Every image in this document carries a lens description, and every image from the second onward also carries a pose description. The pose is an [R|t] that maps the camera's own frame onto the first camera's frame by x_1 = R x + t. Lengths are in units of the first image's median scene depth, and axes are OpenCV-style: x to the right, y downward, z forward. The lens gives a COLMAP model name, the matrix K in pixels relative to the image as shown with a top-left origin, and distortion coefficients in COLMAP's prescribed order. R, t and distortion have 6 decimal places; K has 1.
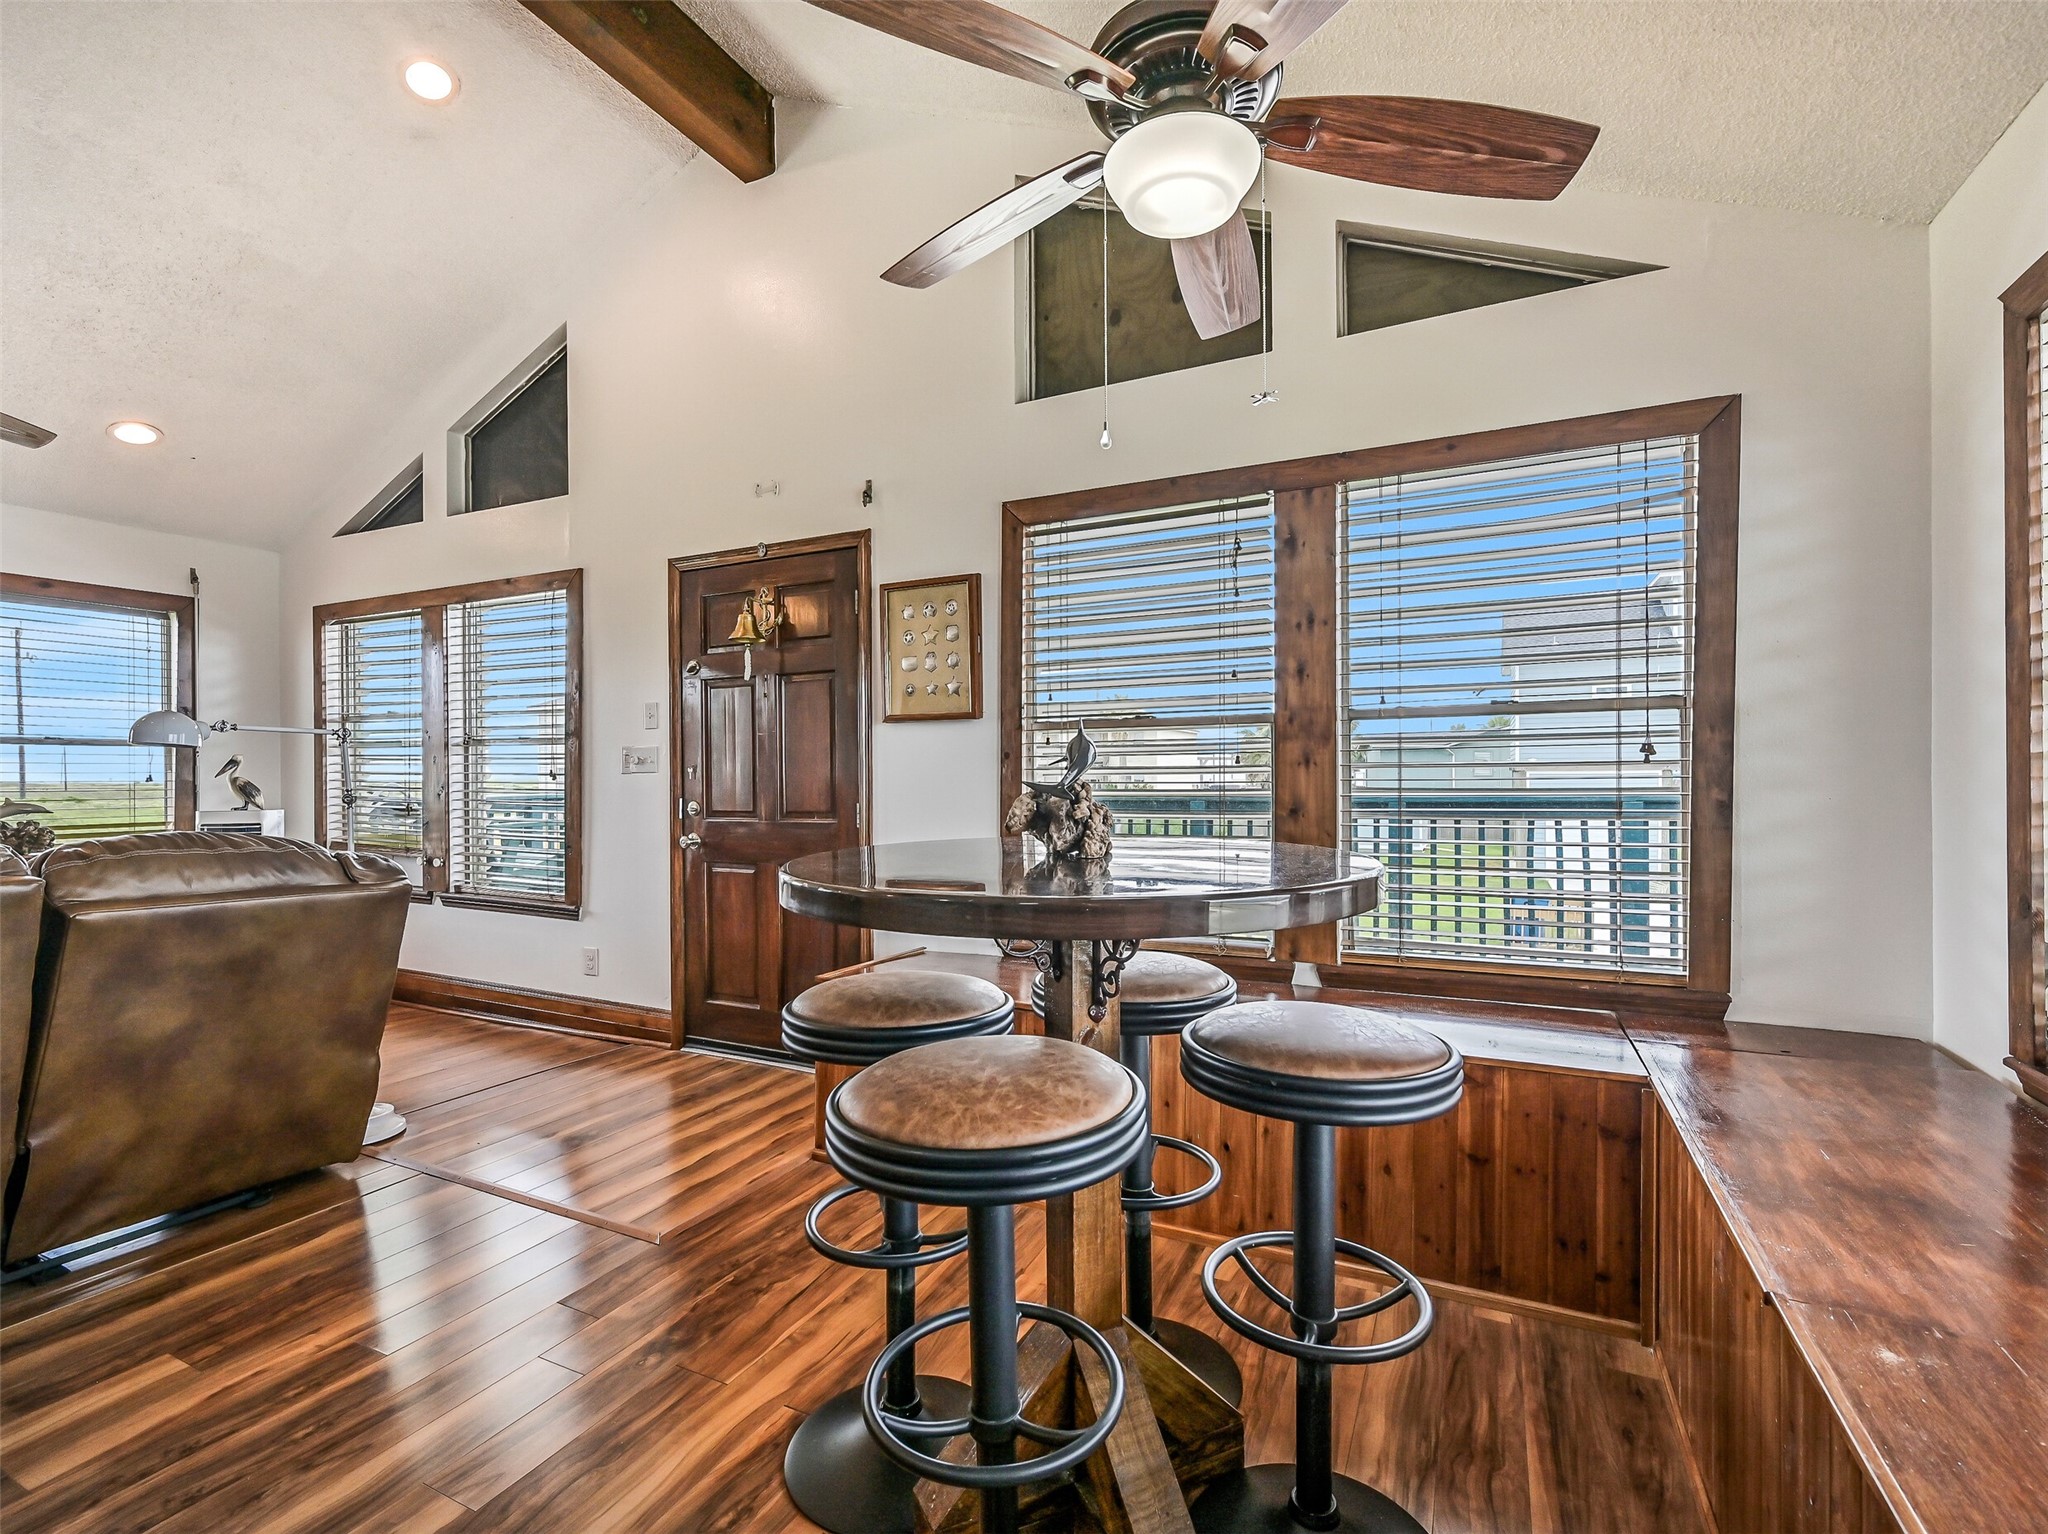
lens RADIAL K [[929.5, 0, 1033.6], [0, 929.5, 773.8], [0, 0, 1]] dist [0.000650, 0.000154]
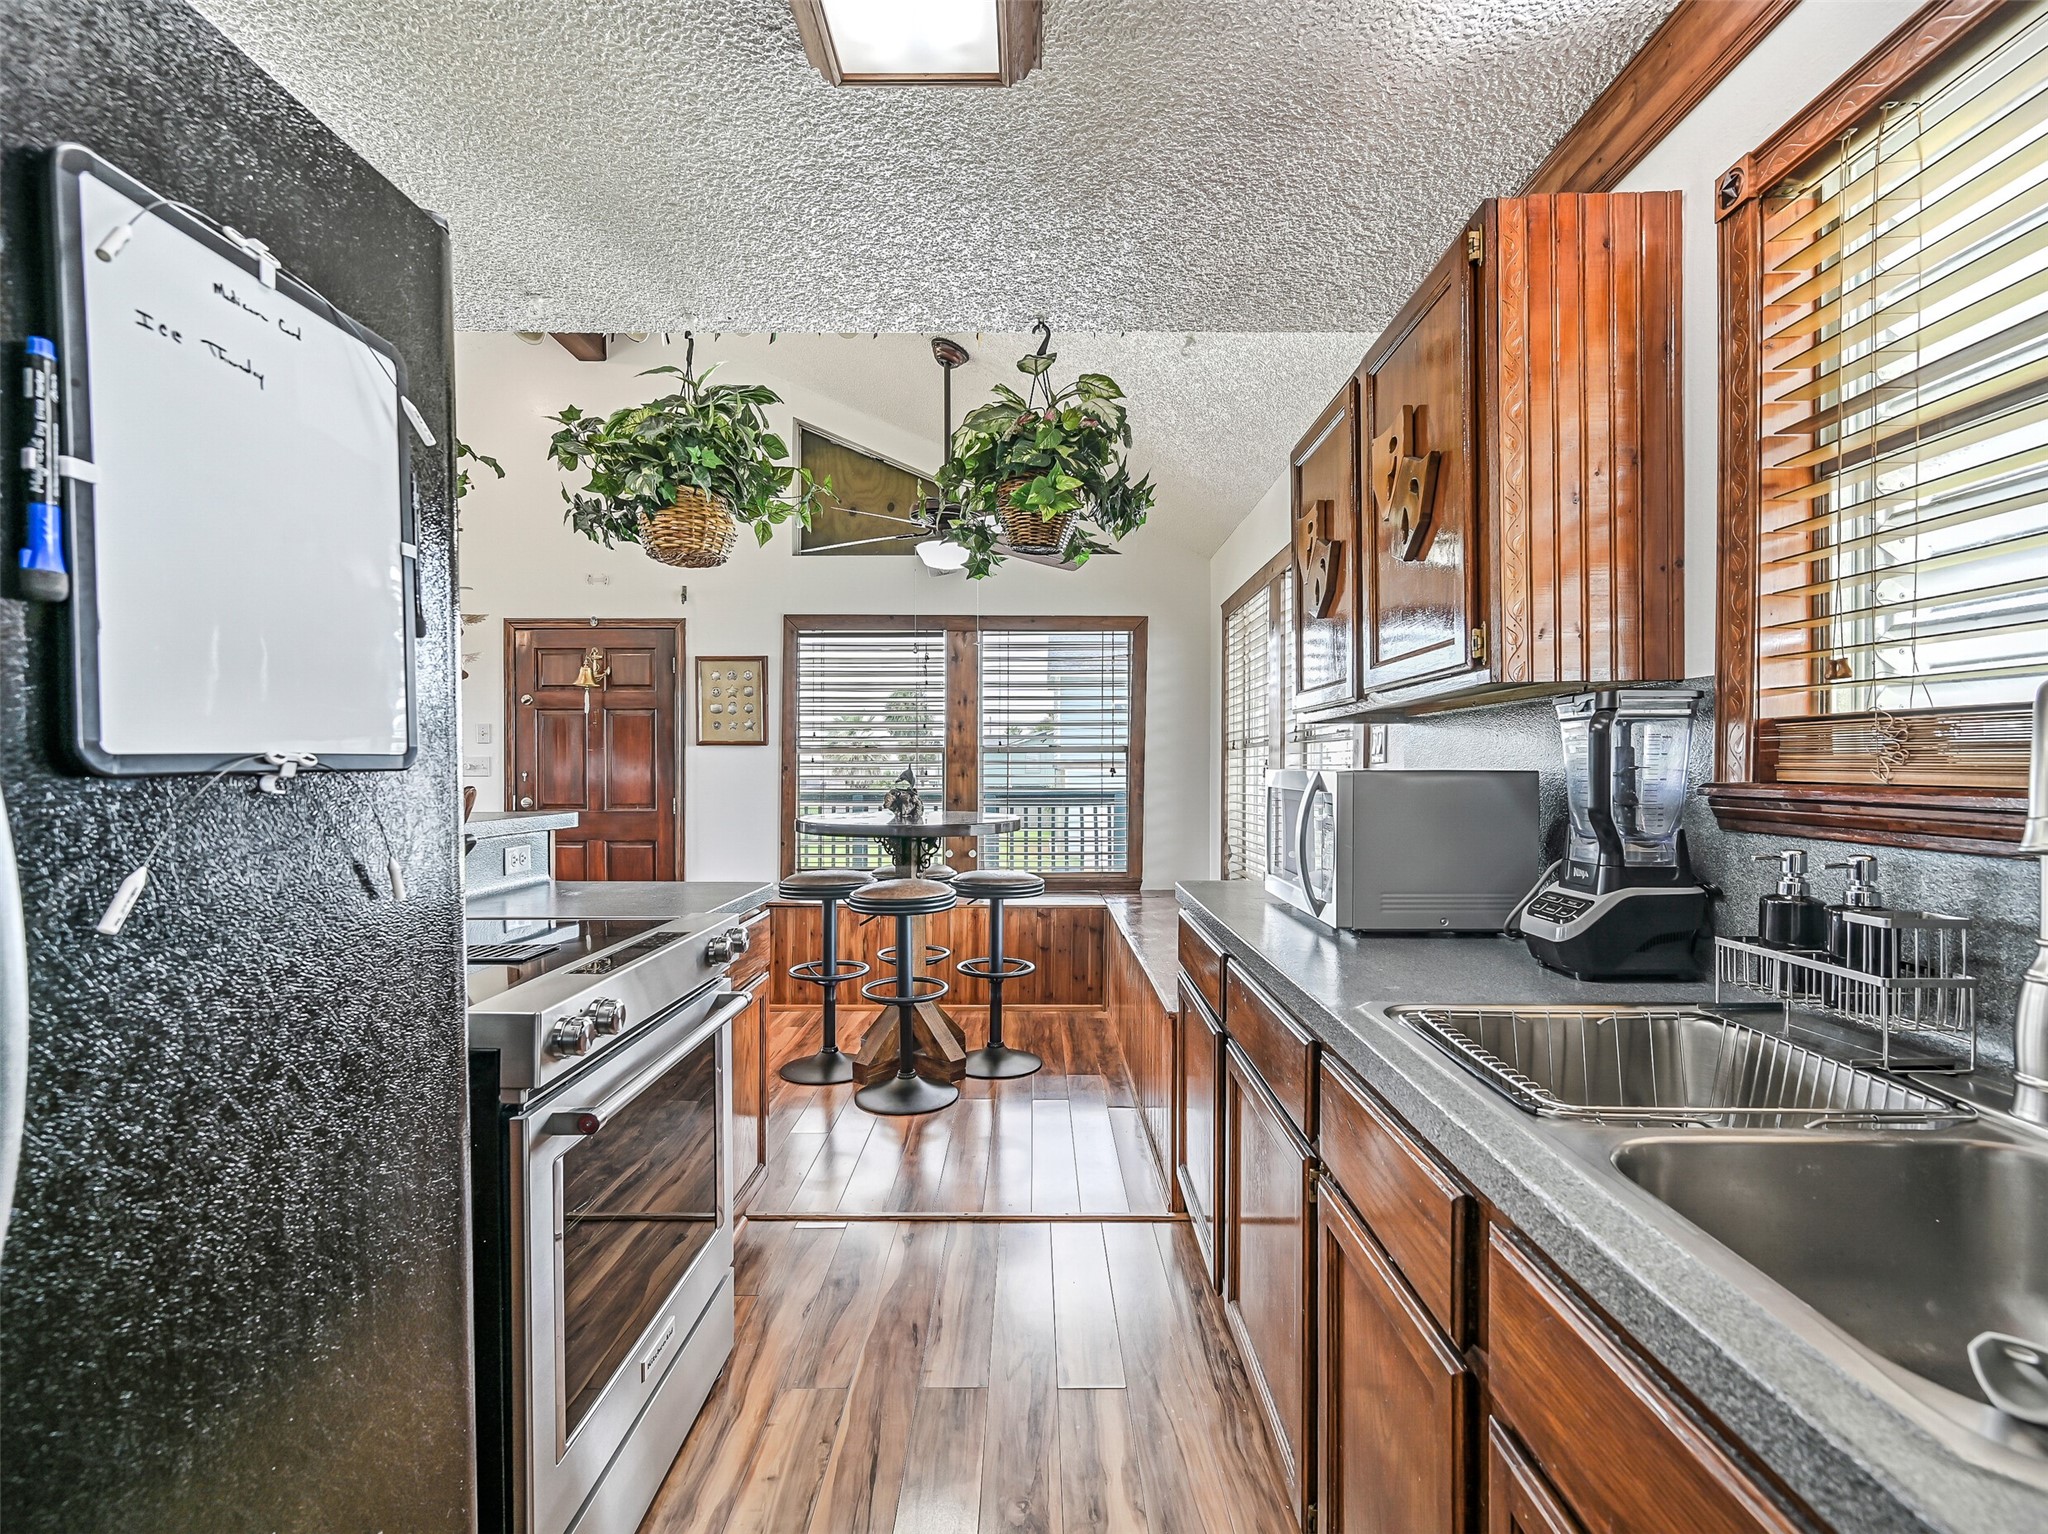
lens RADIAL K [[911.4, 0, 1031.7], [0, 911.4, 773.0], [0, 0, 1]] dist [-0.001312, 0.000147]
pose [[0.900203, 0.004648, 0.435445, -0.402750], [-0.006979, 0.999969, 0.003753, -0.023678], [-0.435414, -0.006417, 0.900207, -0.764704]]
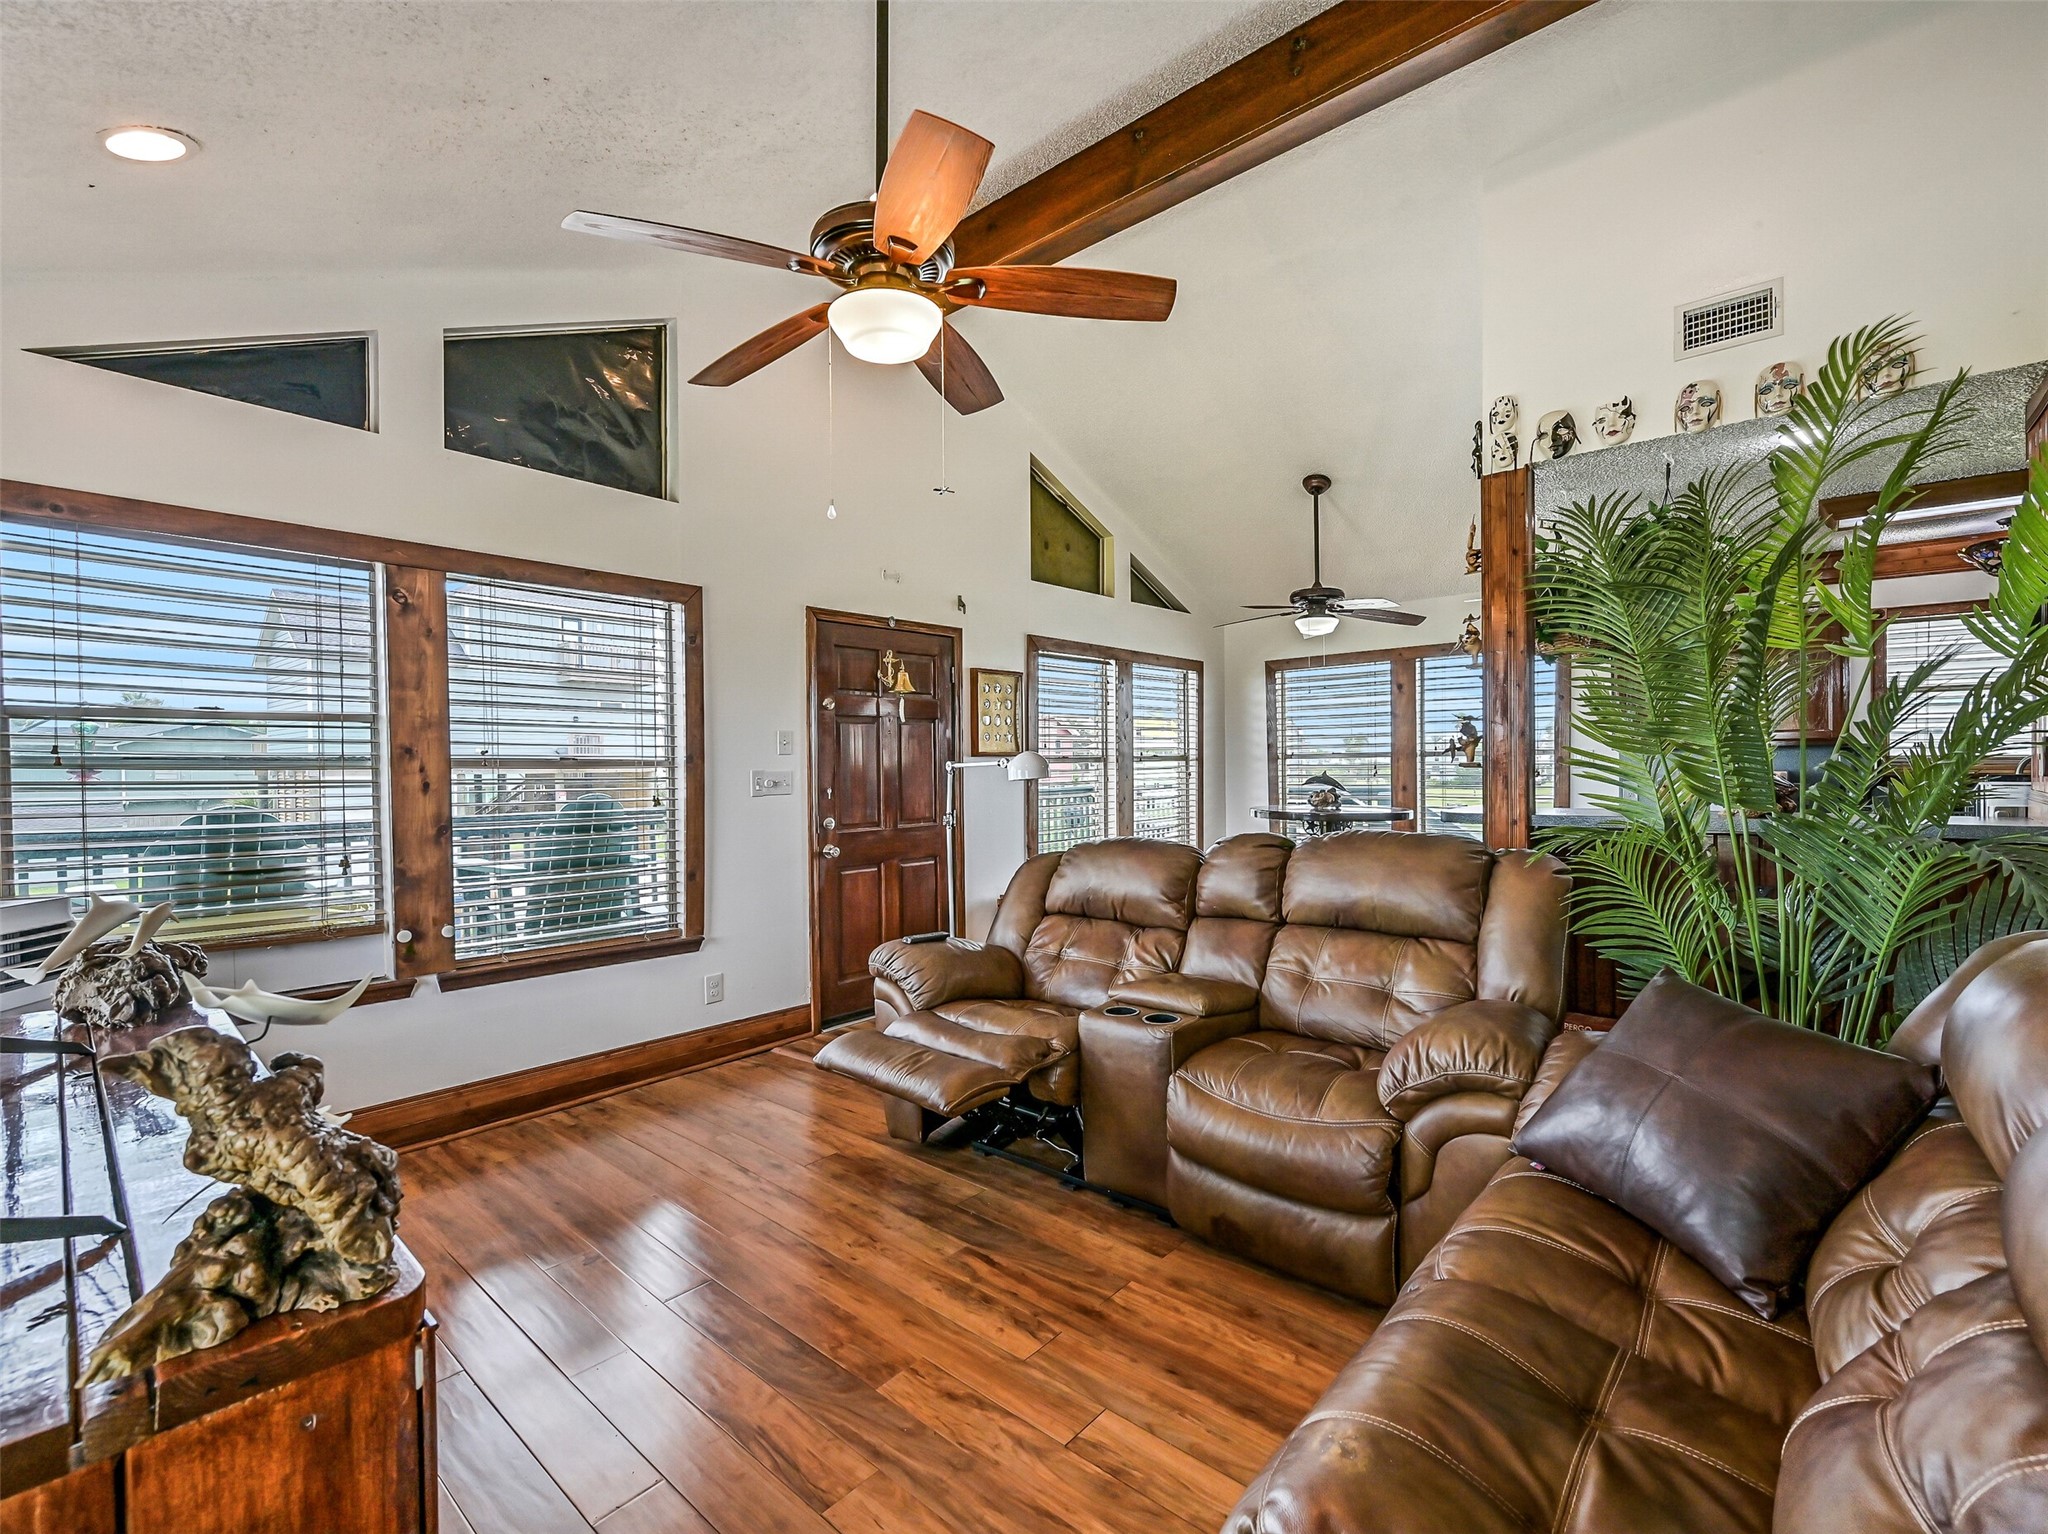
lens RADIAL K [[929.5, 0, 1033.6], [0, 929.5, 773.8], [0, 0, 1]] dist [0.000650, 0.000154]
pose [[0.262415, -0.001092, 0.964954, -2.057265], [0.018163, 0.999828, -0.003808, -0.023160], [-0.964784, 0.018526, 0.262390, 0.630237]]
